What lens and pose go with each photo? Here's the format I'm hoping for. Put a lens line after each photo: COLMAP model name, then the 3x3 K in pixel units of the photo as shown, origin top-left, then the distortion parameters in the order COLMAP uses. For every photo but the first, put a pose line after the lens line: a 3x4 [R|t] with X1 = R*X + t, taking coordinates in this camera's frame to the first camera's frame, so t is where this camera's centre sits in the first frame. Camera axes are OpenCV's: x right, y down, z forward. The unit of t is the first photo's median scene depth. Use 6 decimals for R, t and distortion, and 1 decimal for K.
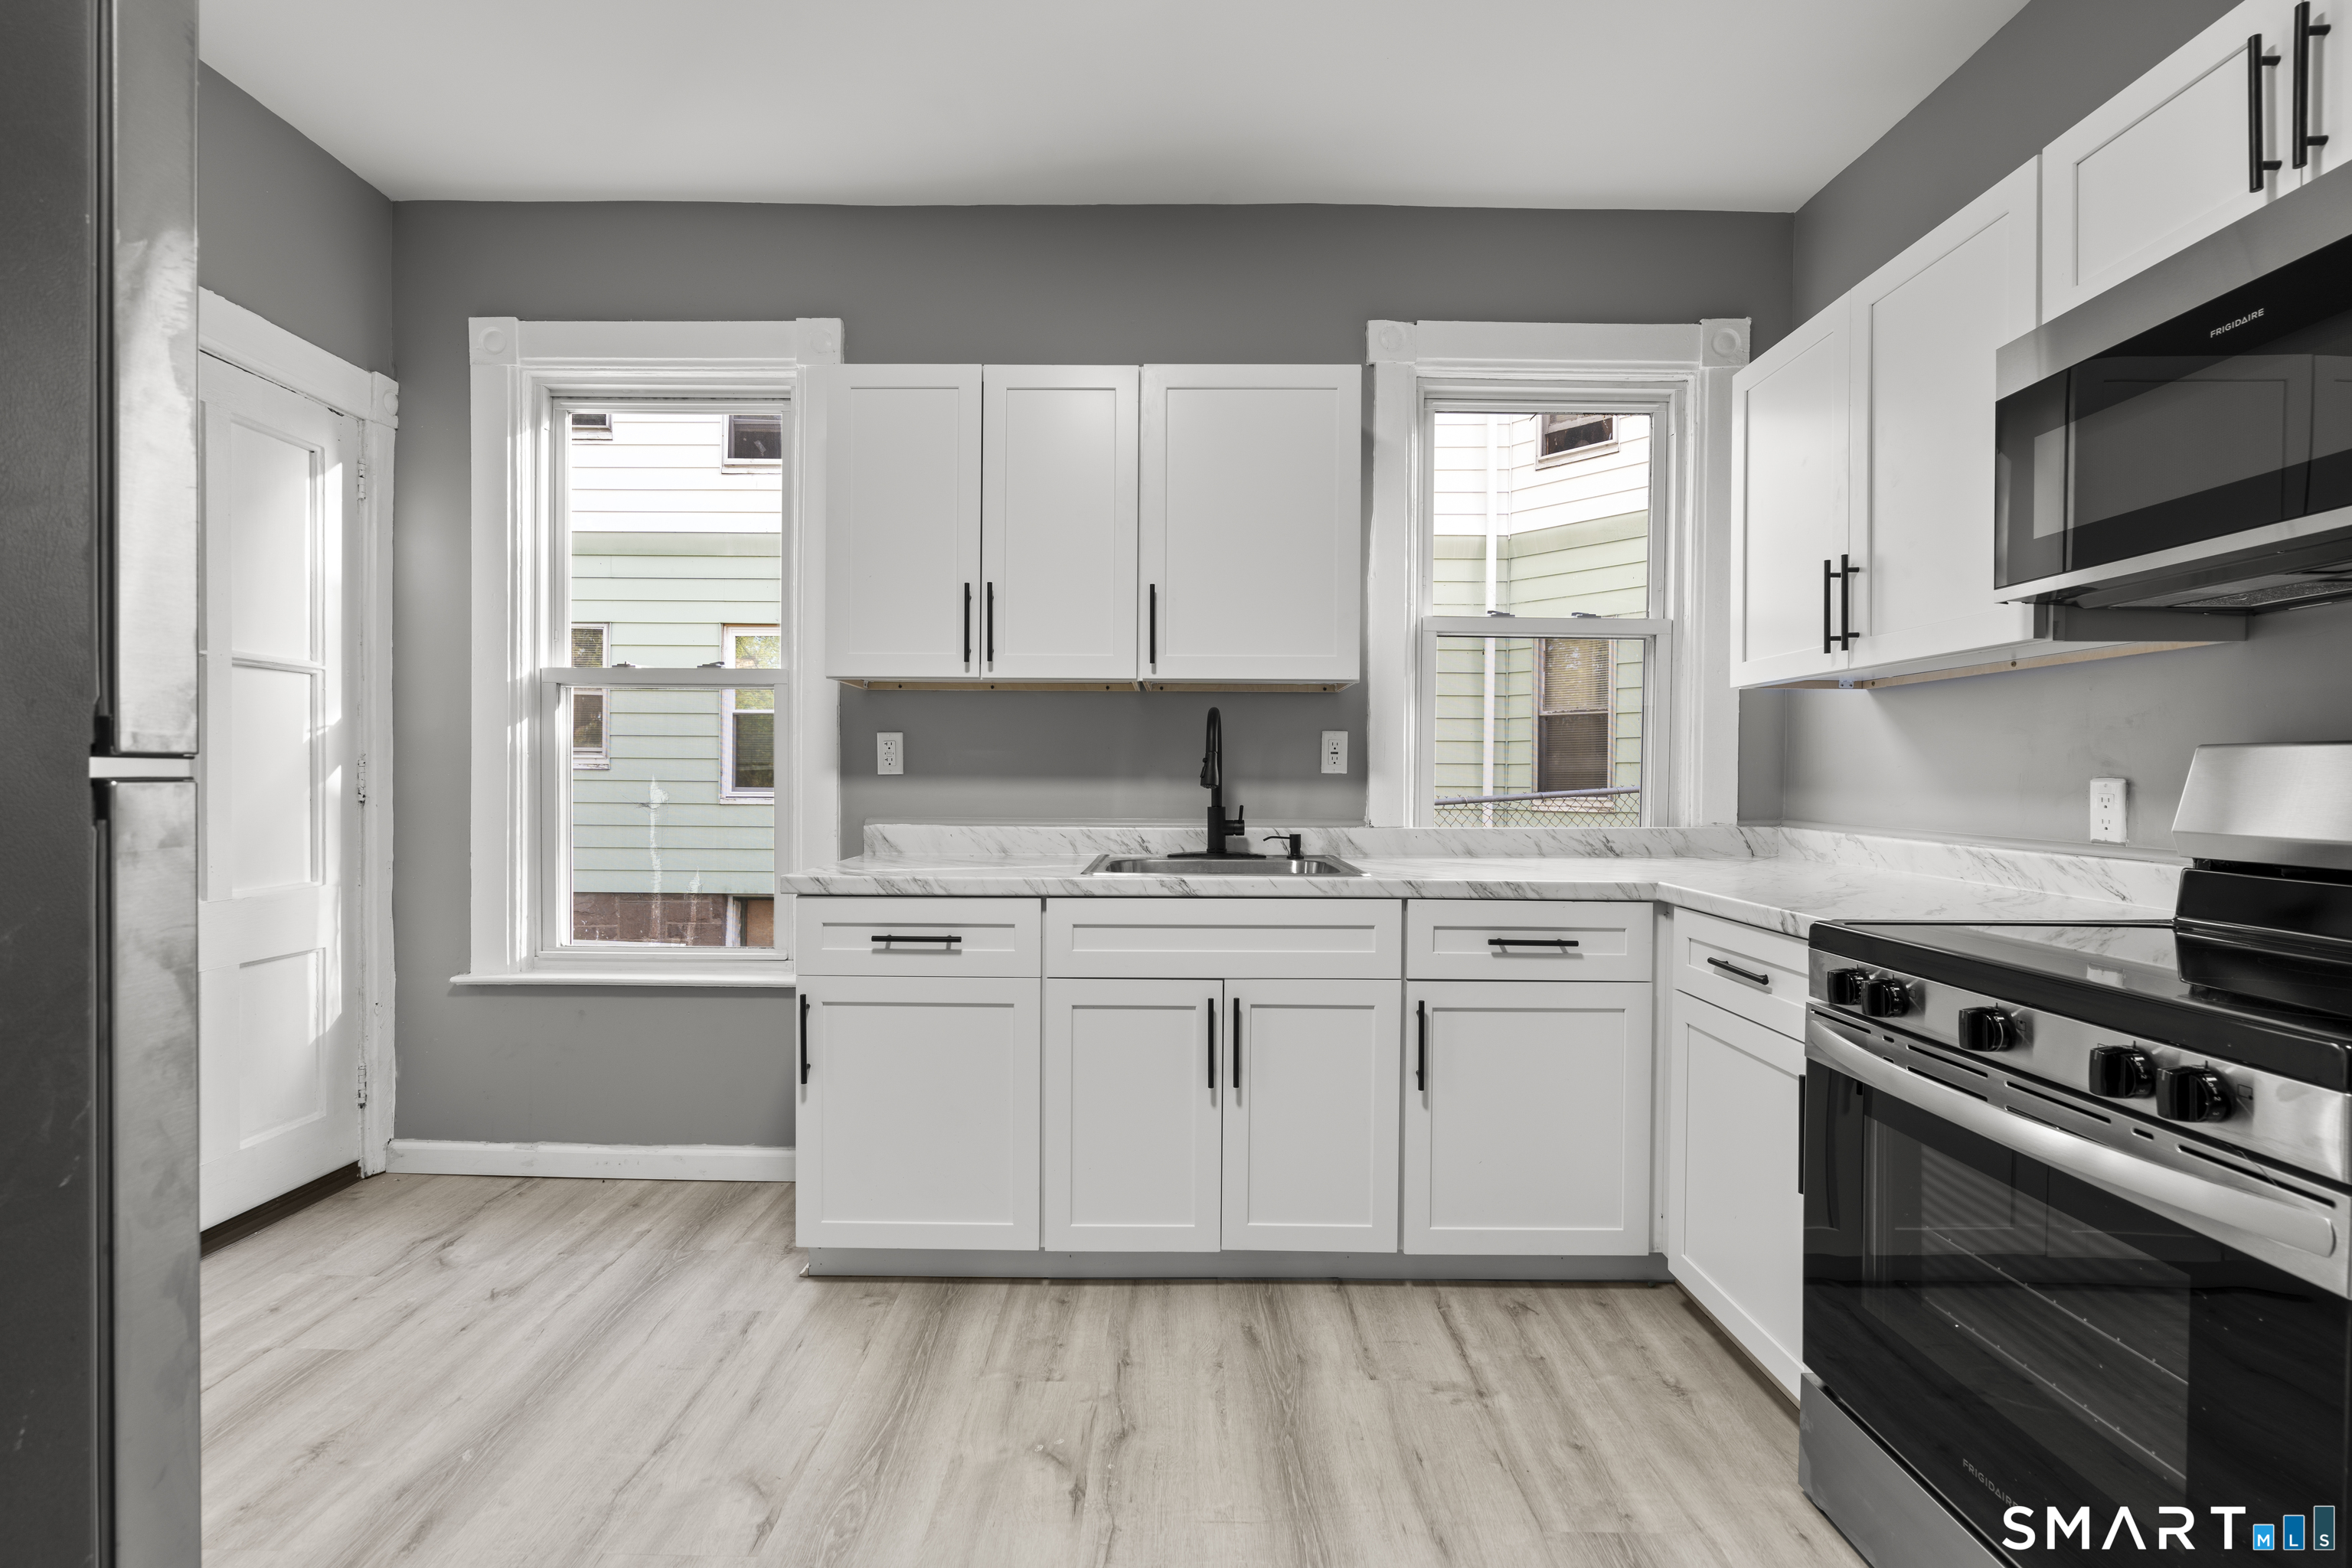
lens RADIAL K [[1054.3, 0, 1169.9], [0, 1054.3, 788.7], [0, 0, 1]] dist [-0.007734, 0.003655]
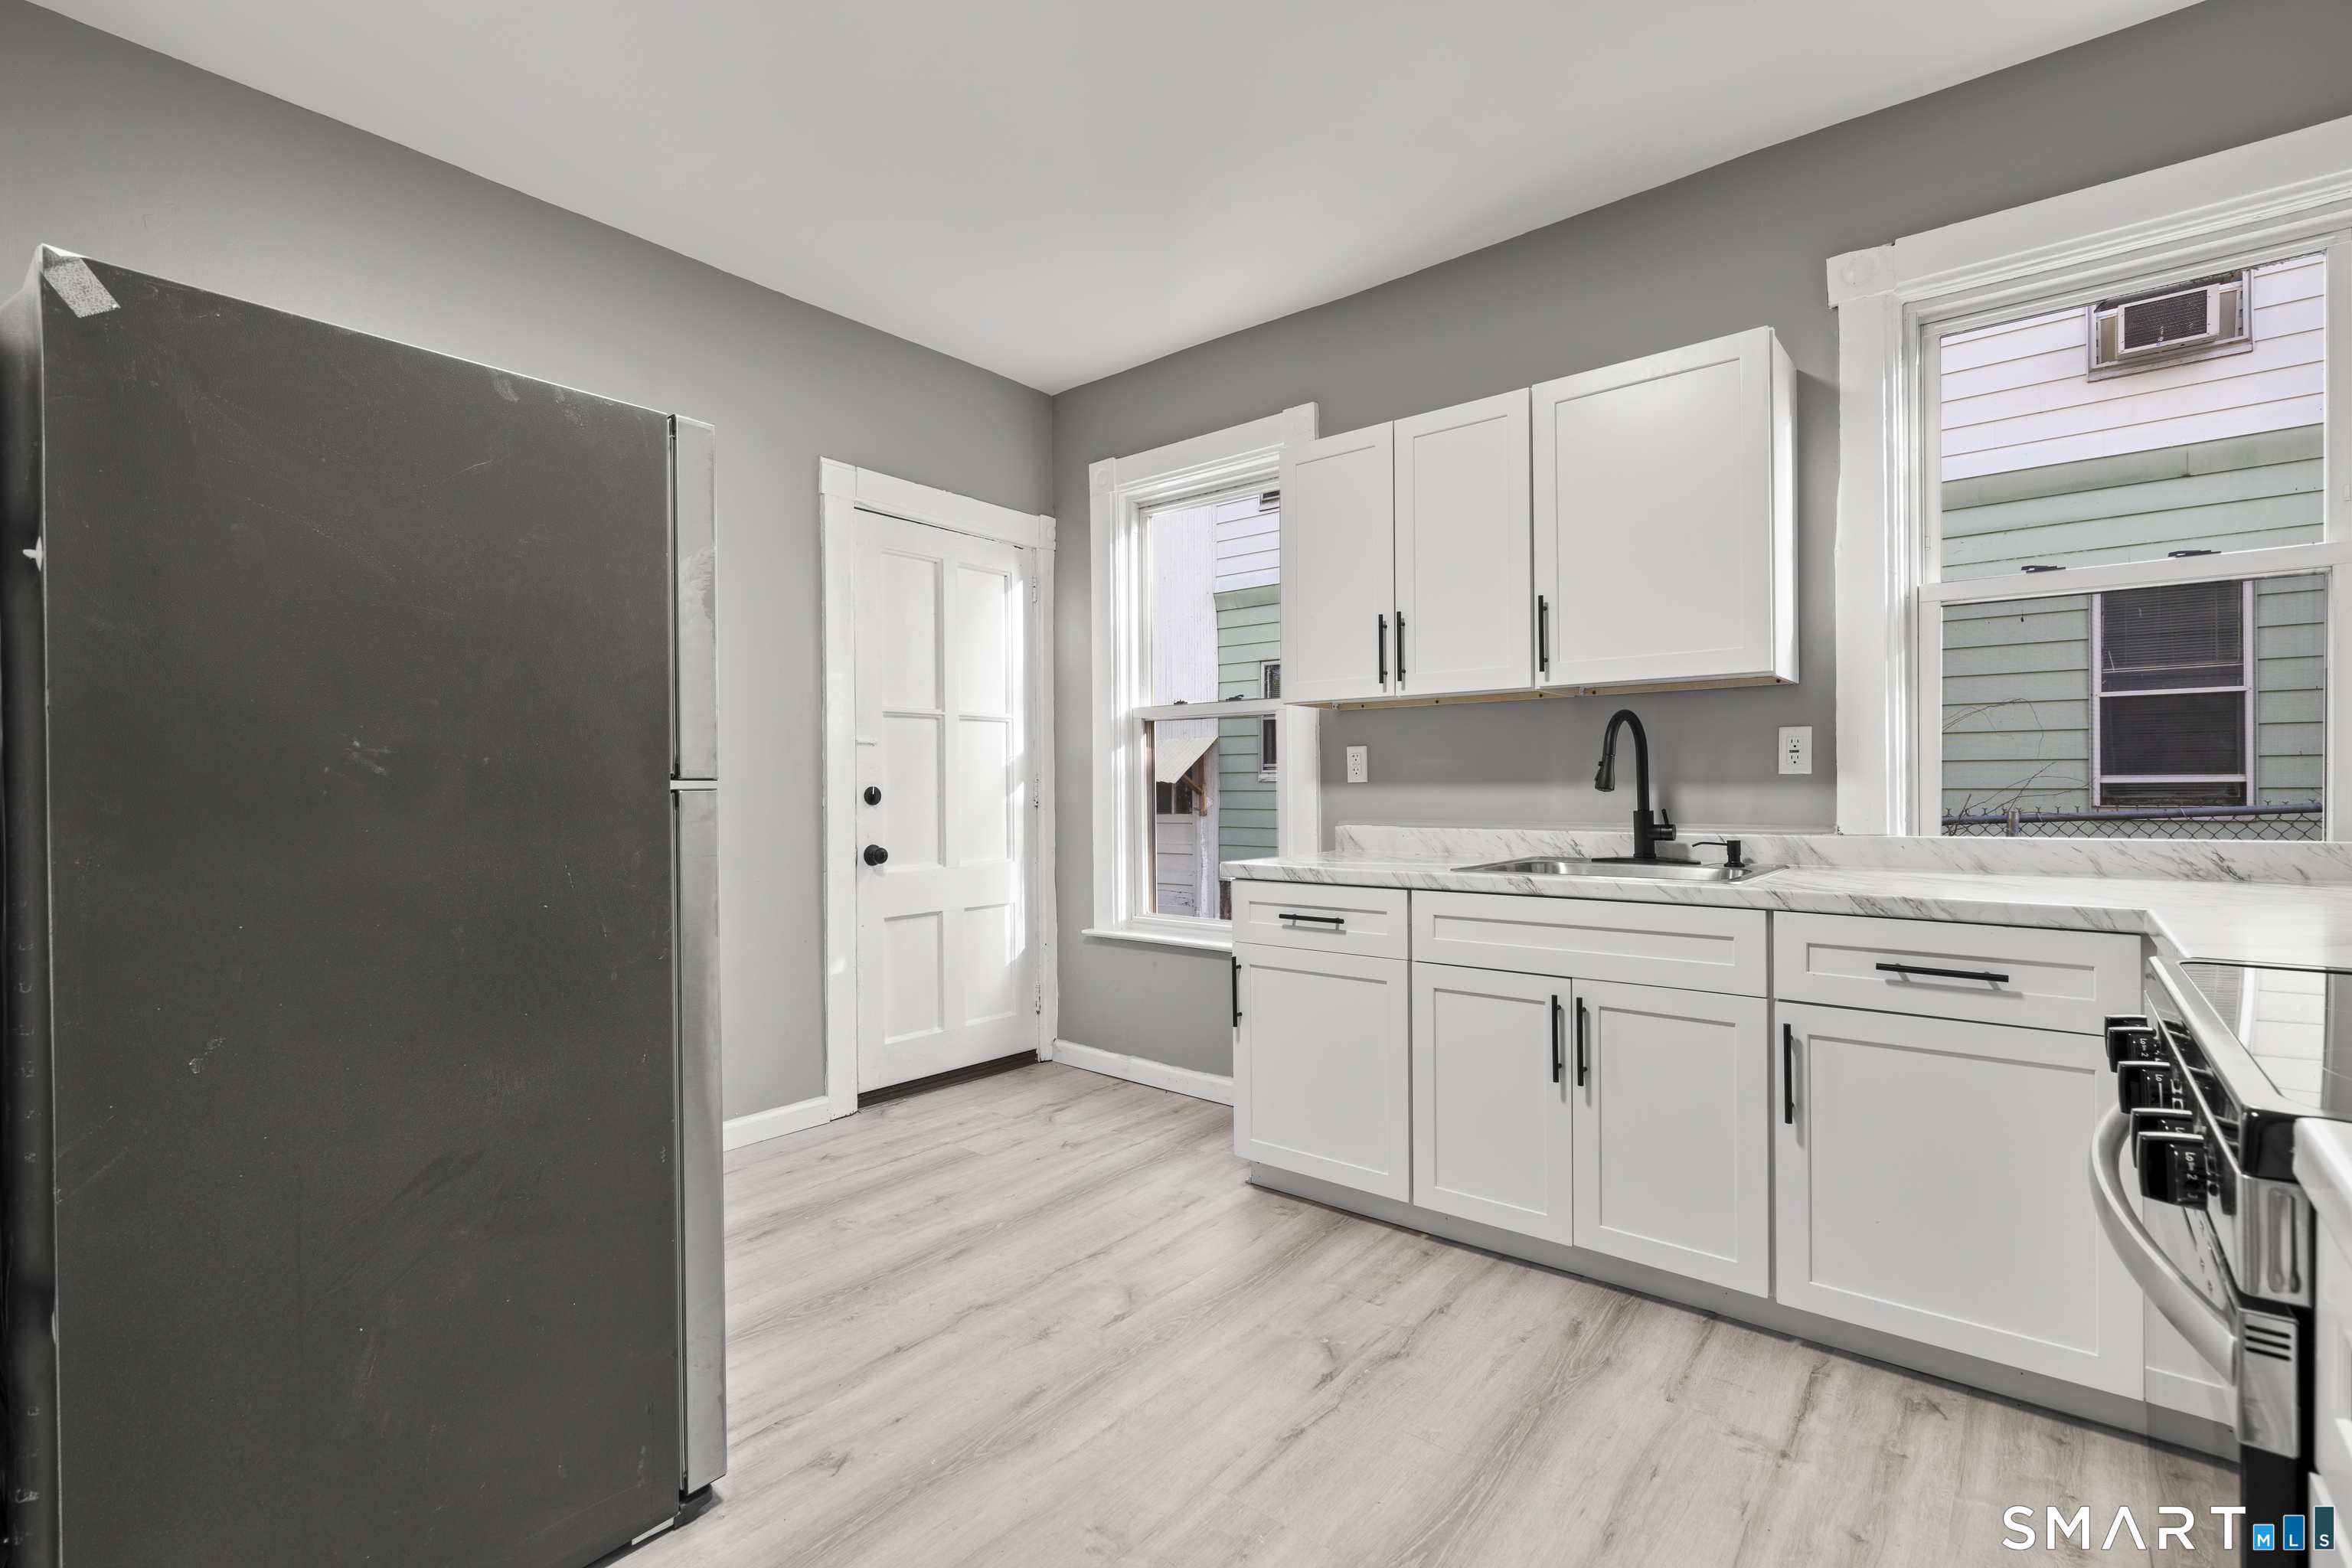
lens RADIAL K [[1054.3, 0, 1166.1], [0, 1054.3, 789.6], [0, 0, 1]] dist [-0.007734, 0.003655]
pose [[0.770940, -0.010431, -0.636823, 0.397532], [0.005508, 0.999938, -0.009711, 0.005730], [0.636884, 0.003978, 0.770949, -0.035529]]
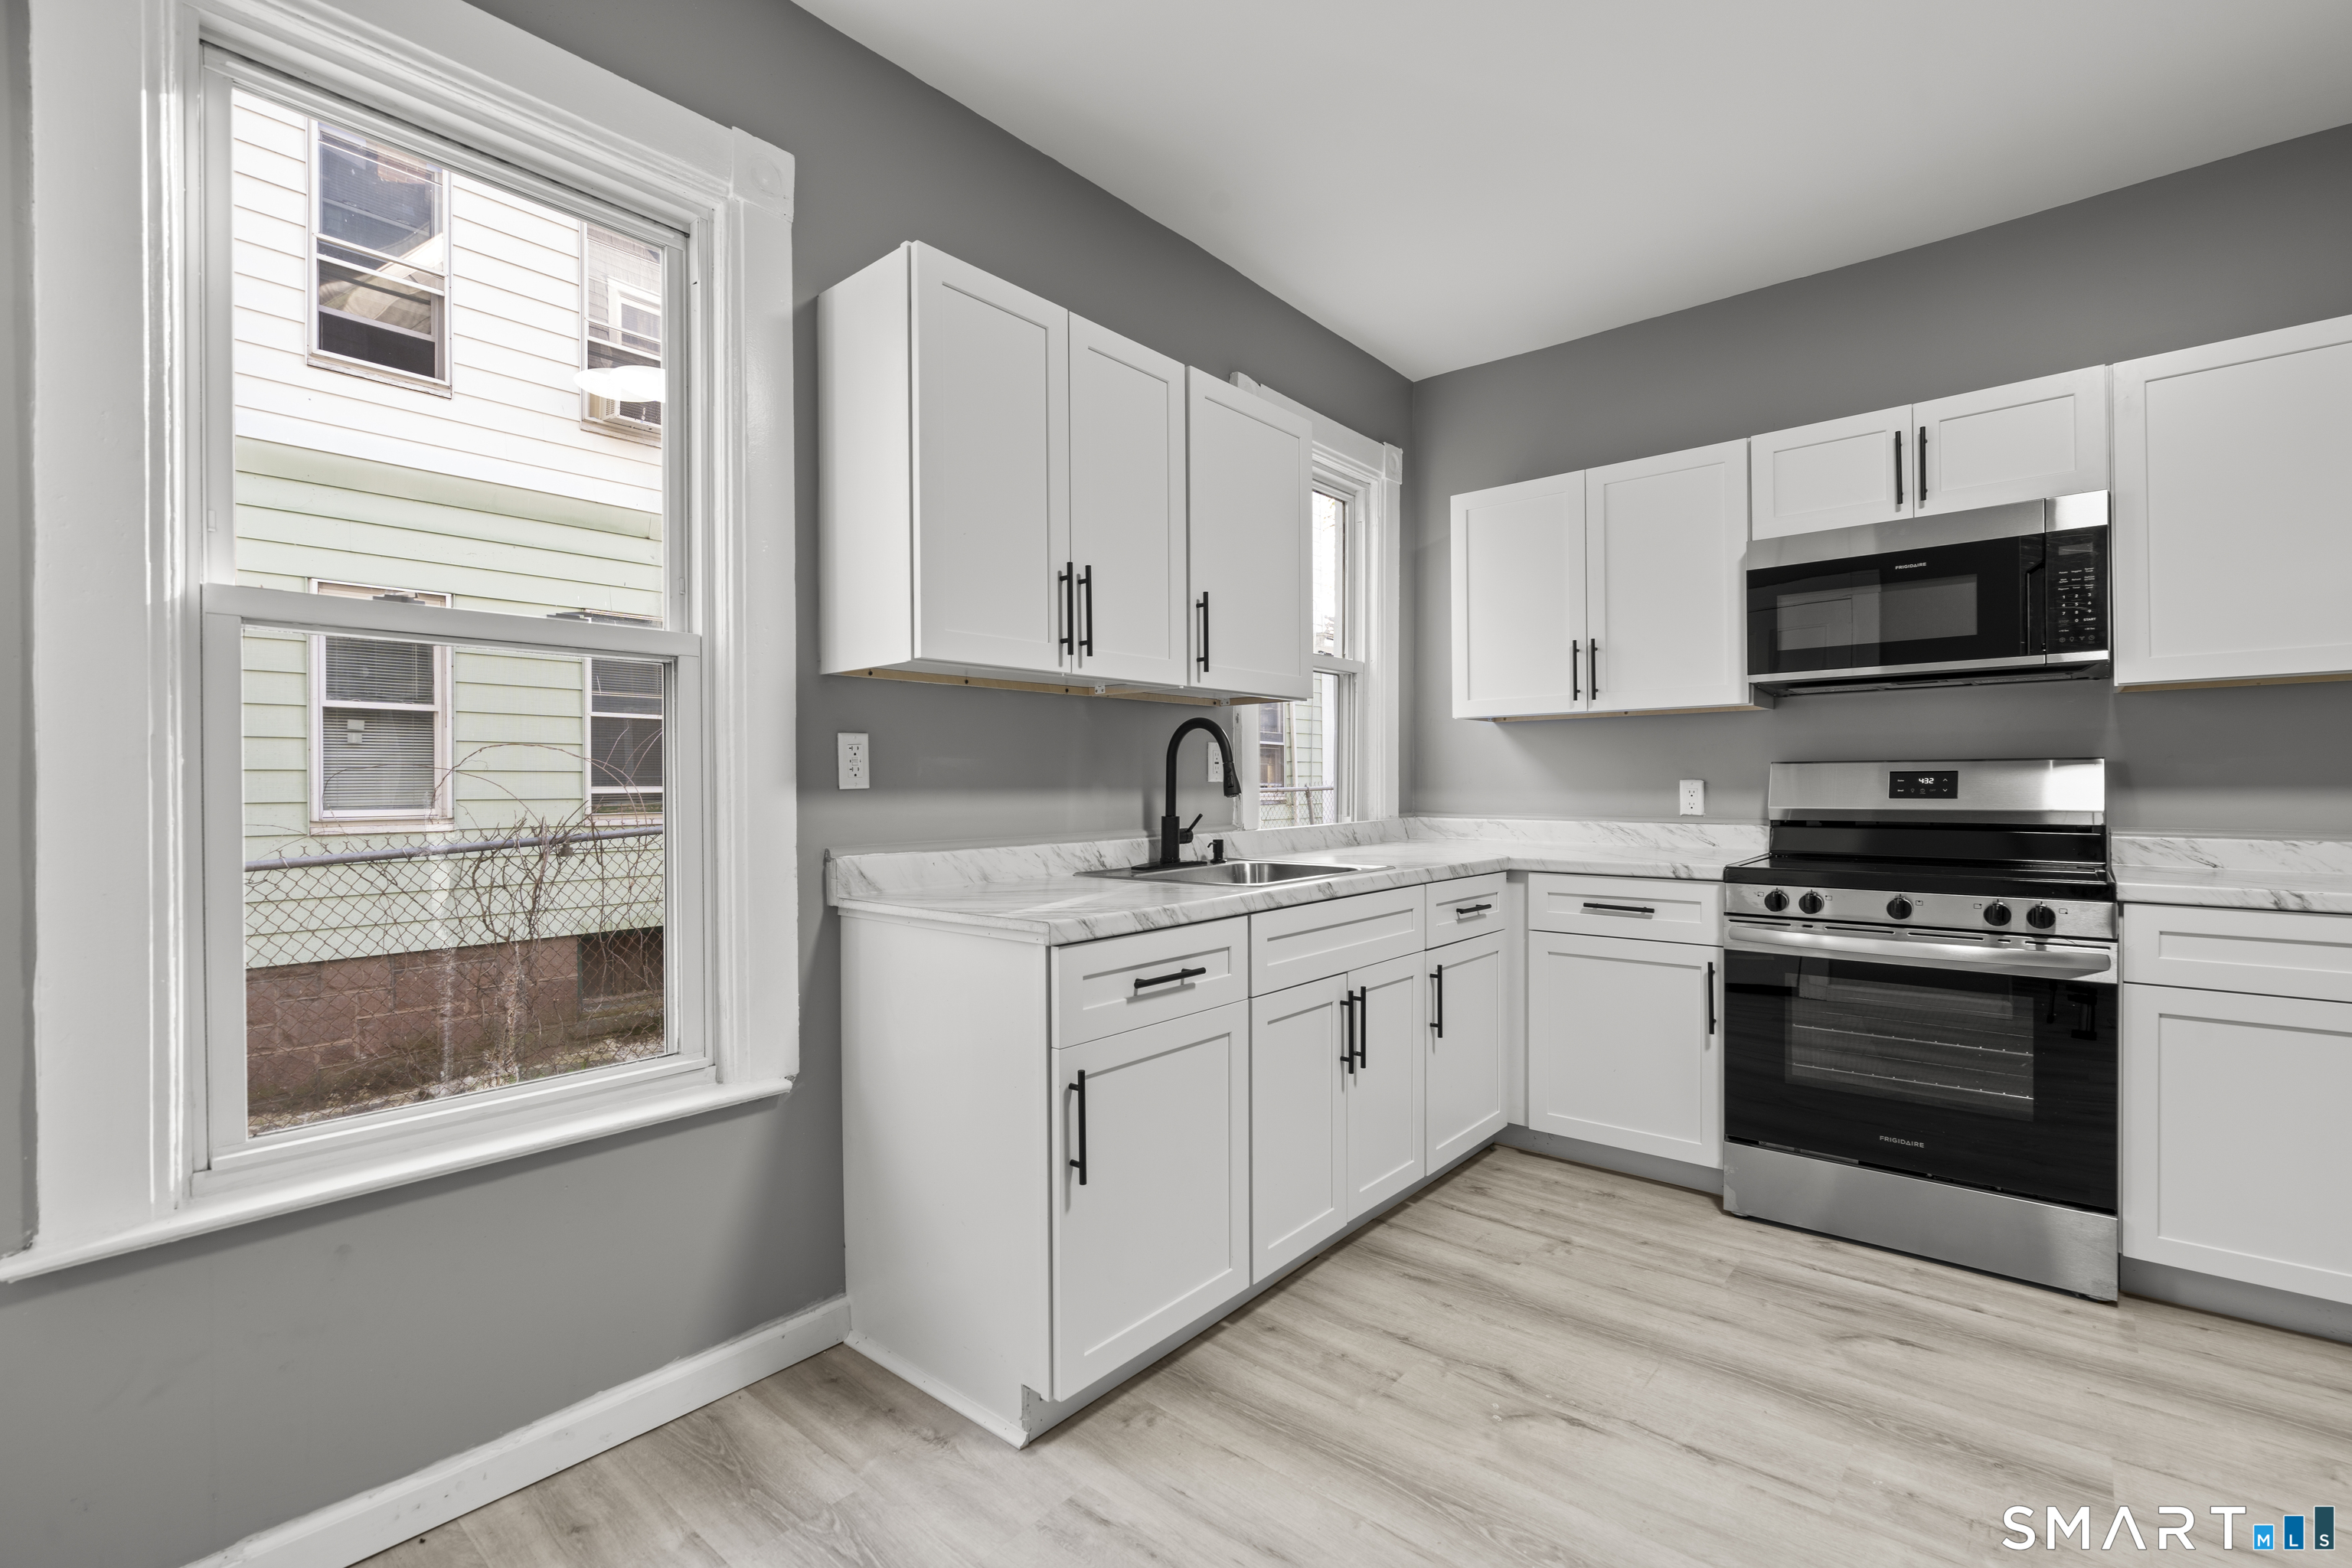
lens RADIAL K [[1054.3, 0, 1171.2], [0, 1054.3, 788.0], [0, 0, 1]] dist [-0.007734, 0.003655]
pose [[0.641758, -0.014103, 0.766778, -0.891888], [0.020033, 0.999798, 0.001622, -0.013988], [-0.766646, 0.014320, 0.641910, 0.438616]]
